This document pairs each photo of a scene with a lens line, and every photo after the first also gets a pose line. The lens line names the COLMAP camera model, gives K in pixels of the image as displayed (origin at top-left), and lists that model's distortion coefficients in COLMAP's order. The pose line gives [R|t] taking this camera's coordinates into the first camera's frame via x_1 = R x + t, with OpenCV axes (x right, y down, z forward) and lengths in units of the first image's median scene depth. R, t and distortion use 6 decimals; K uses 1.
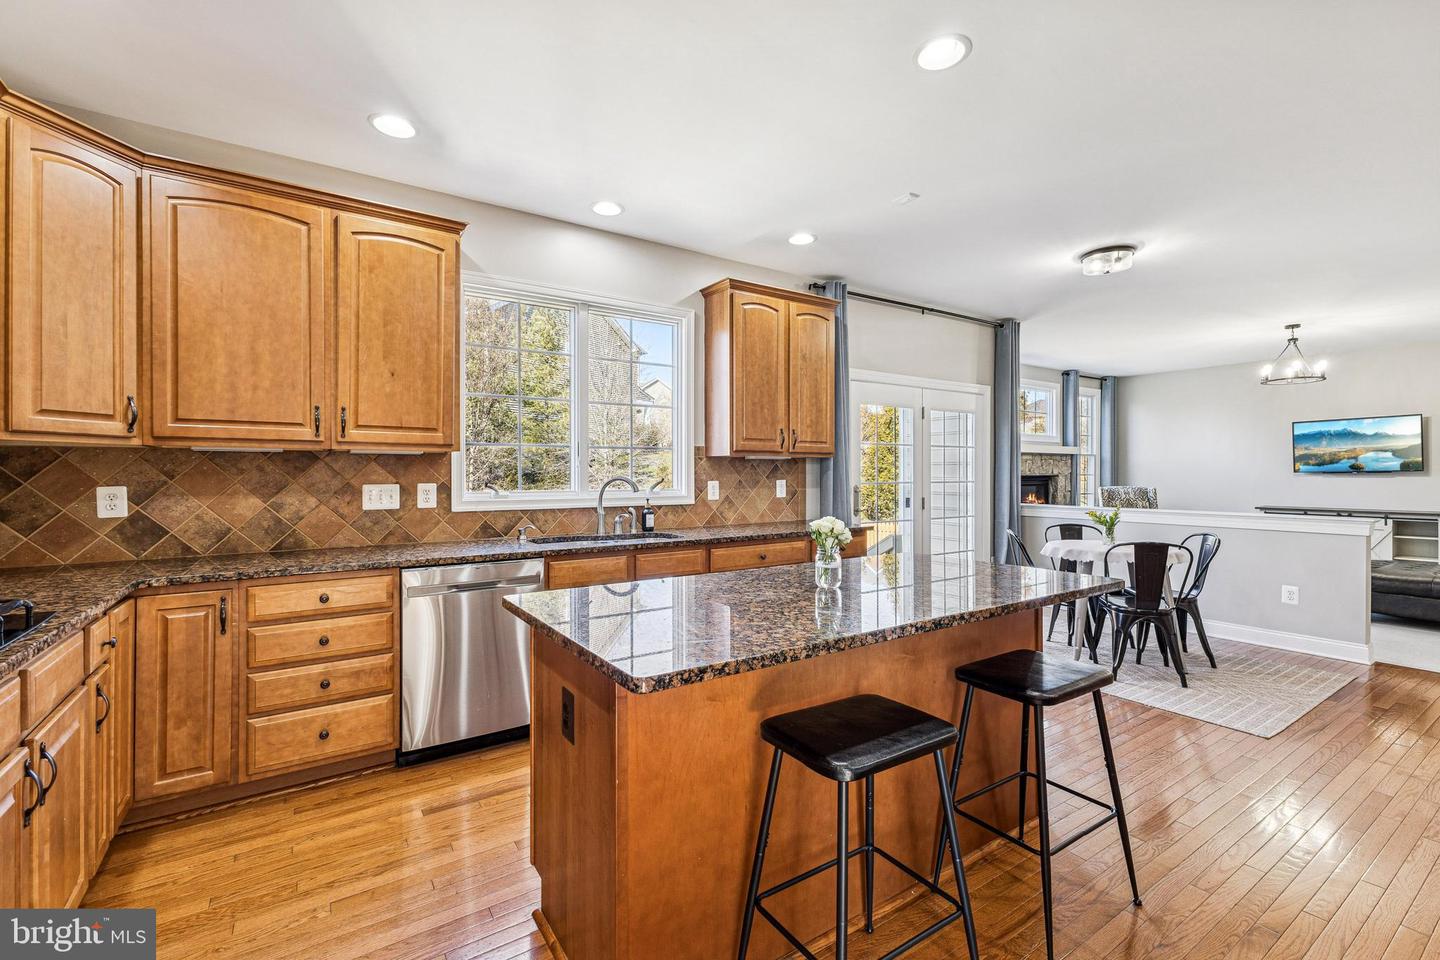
lens RADIAL K [[628.7, 0, 716.5], [0, 628.7, 476.3], [0, 0, 1]] dist [0.008140, -0.003599]
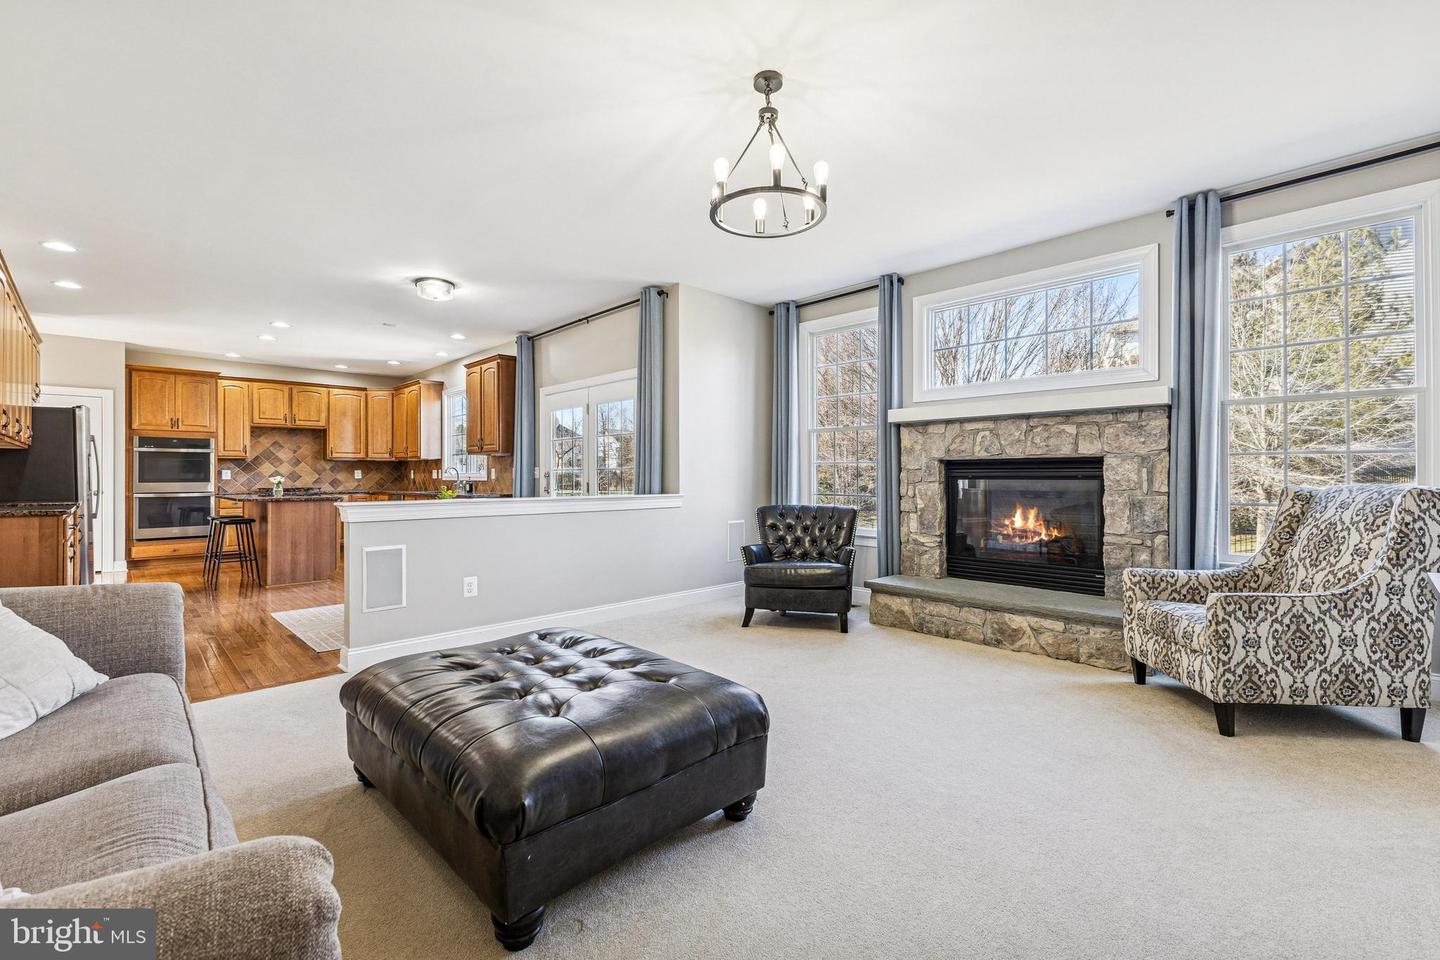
lens RADIAL K [[628.7, 0, 718.7], [0, 628.7, 471.4], [0, 0, 1]] dist [0.008140, -0.003599]
pose [[0.172440, -0.010676, -0.984962, 1.943550], [-0.006514, 0.999907, -0.011978, 0.034447], [0.984999, 0.008482, 0.172354, 1.340466]]
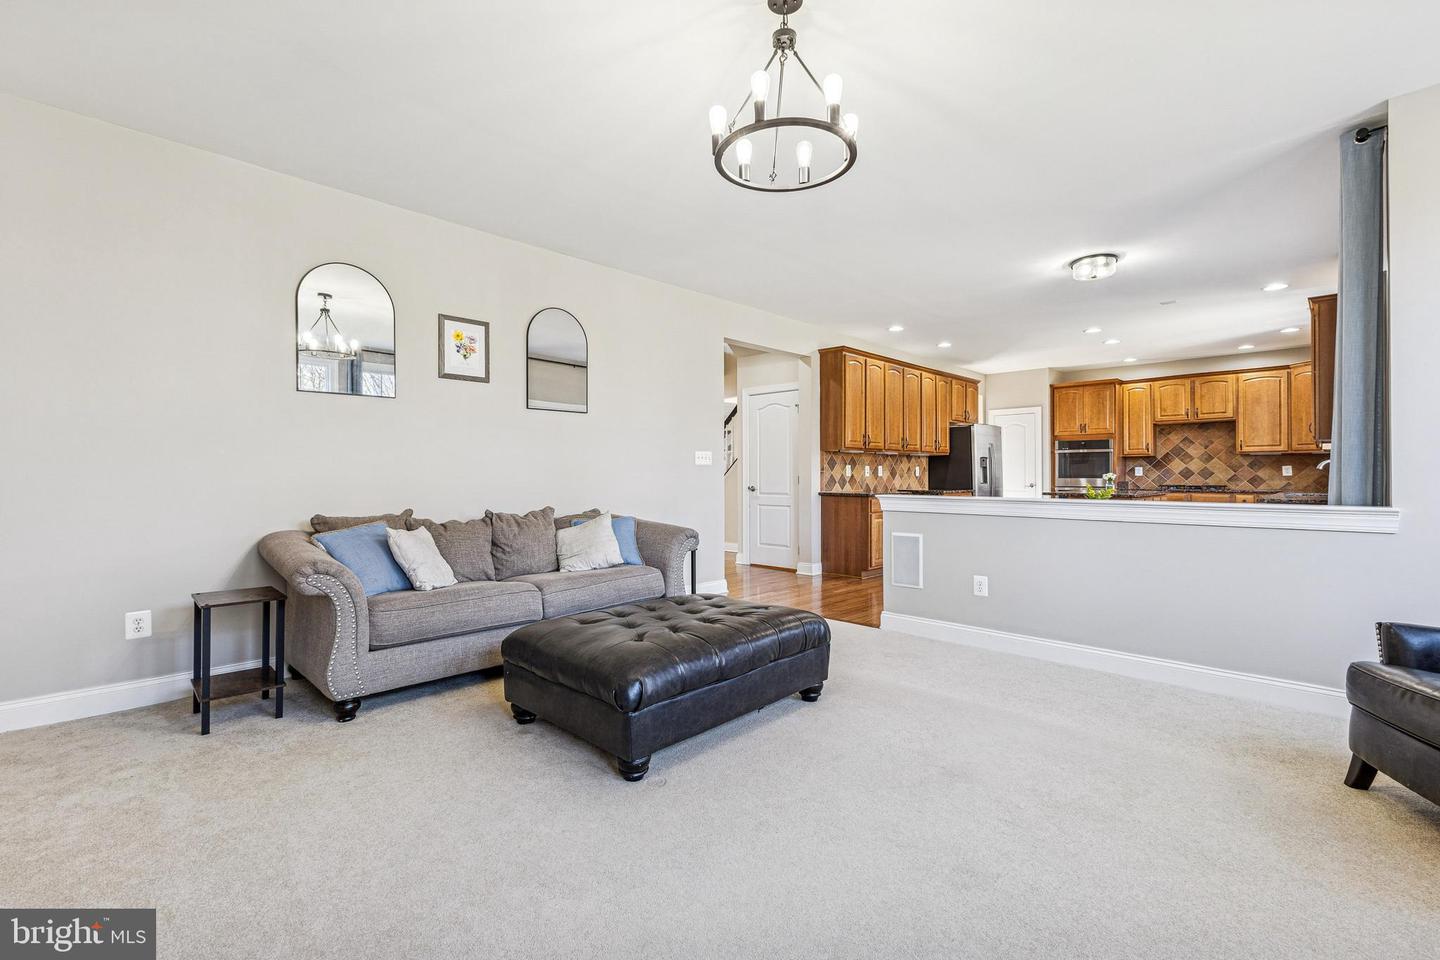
lens RADIAL K [[628.7, 0, 724.0], [0, 628.7, 471.2], [0, 0, 1]] dist [0.008140, -0.003599]
pose [[-0.983591, -0.003063, -0.180388, 1.459193], [-0.003869, 0.999984, 0.004118, 0.026423], [0.180372, 0.004749, -0.983587, 2.021000]]
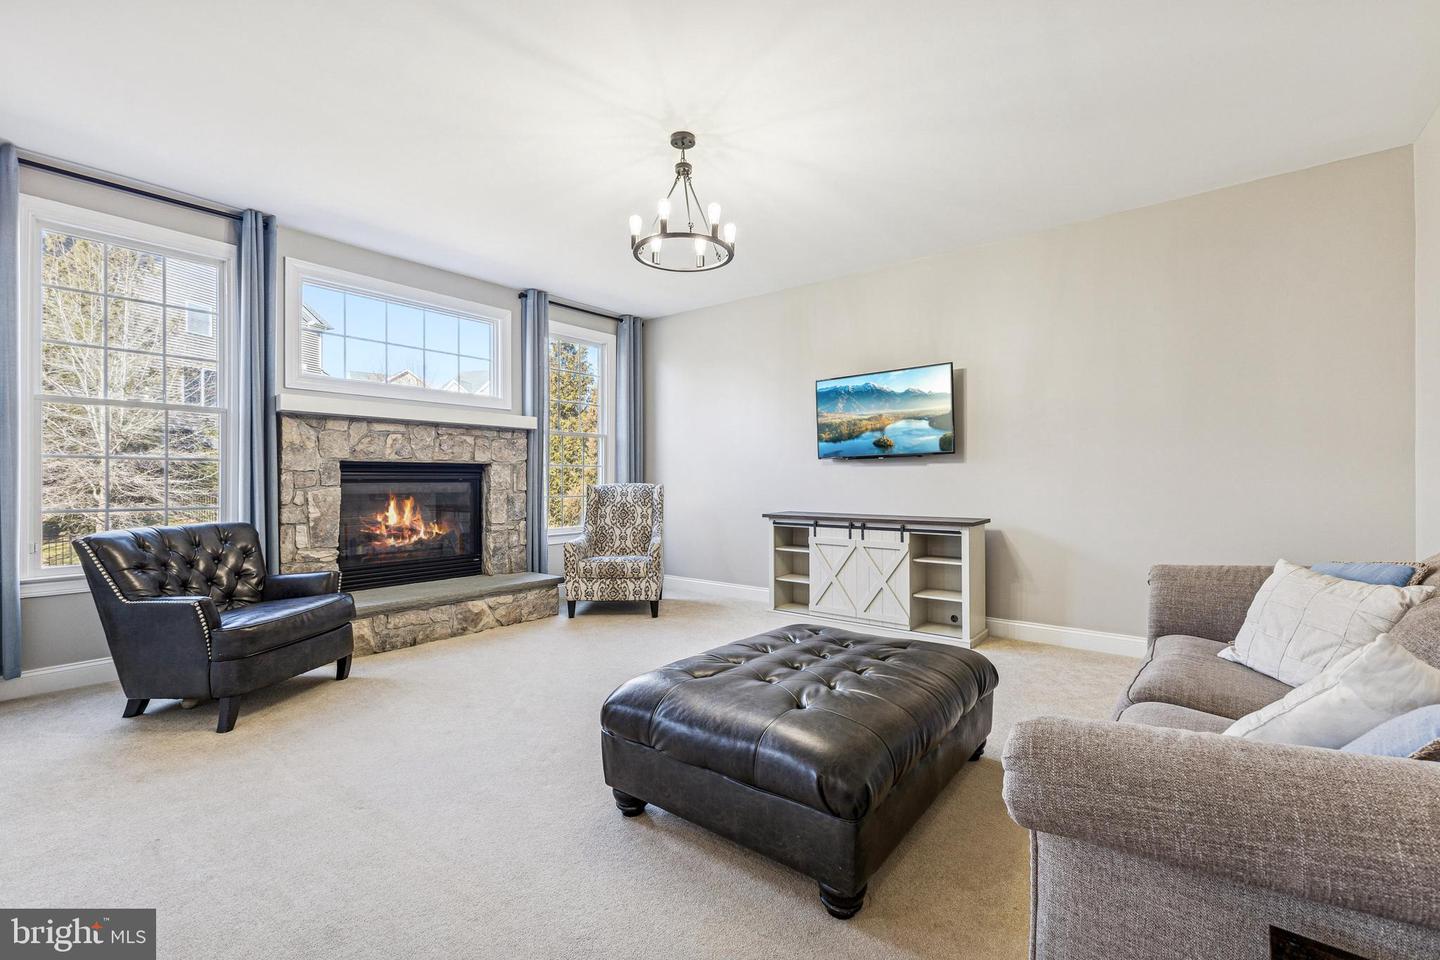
lens RADIAL K [[628.7, 0, 719.3], [0, 628.7, 471.9], [0, 0, 1]] dist [0.008140, -0.003599]
pose [[0.954788, -0.003187, 0.297271, 1.180027], [0.009271, 0.999775, -0.019057, 0.039530], [-0.297143, 0.020951, 0.954603, 0.798001]]
